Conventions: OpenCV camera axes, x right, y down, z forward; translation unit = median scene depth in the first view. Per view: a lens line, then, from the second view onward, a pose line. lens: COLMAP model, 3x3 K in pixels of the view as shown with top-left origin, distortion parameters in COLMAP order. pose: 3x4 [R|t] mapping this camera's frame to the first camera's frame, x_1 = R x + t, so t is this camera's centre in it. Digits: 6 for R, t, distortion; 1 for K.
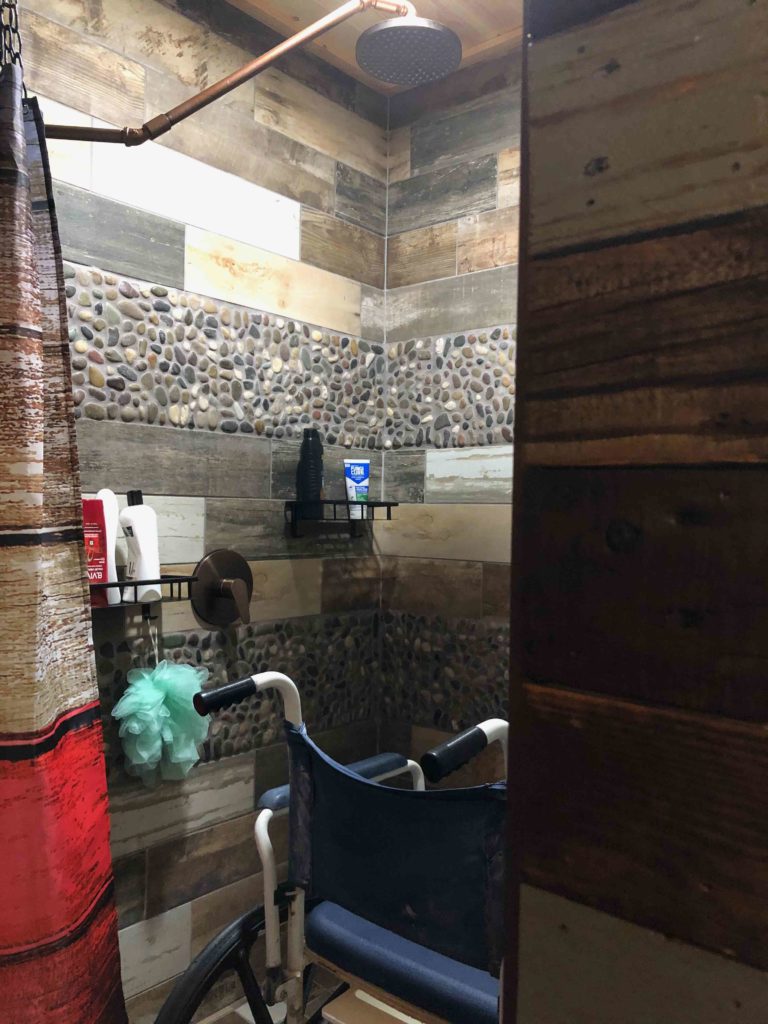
lens RADIAL K [[845.3, 0, 399.2], [0, 845.3, 510.9], [0, 0, 1]] dist [0.015334, -0.009805]
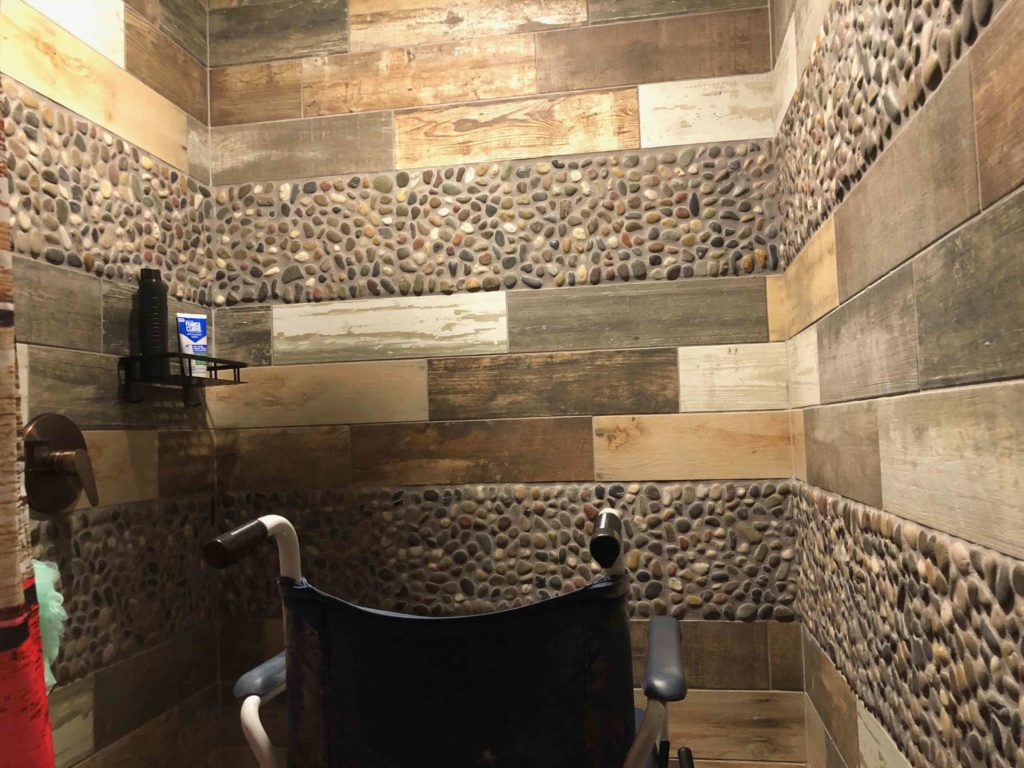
lens RADIAL K [[845.3, 0, 514.5], [0, 845.3, 385.9], [0, 0, 1]] dist [0.015334, -0.009805]
pose [[0.859389, -0.018666, 0.510981, -0.219150], [0.049294, 0.997703, -0.046459, 0.070588], [-0.508940, 0.065114, 0.858335, 0.111175]]
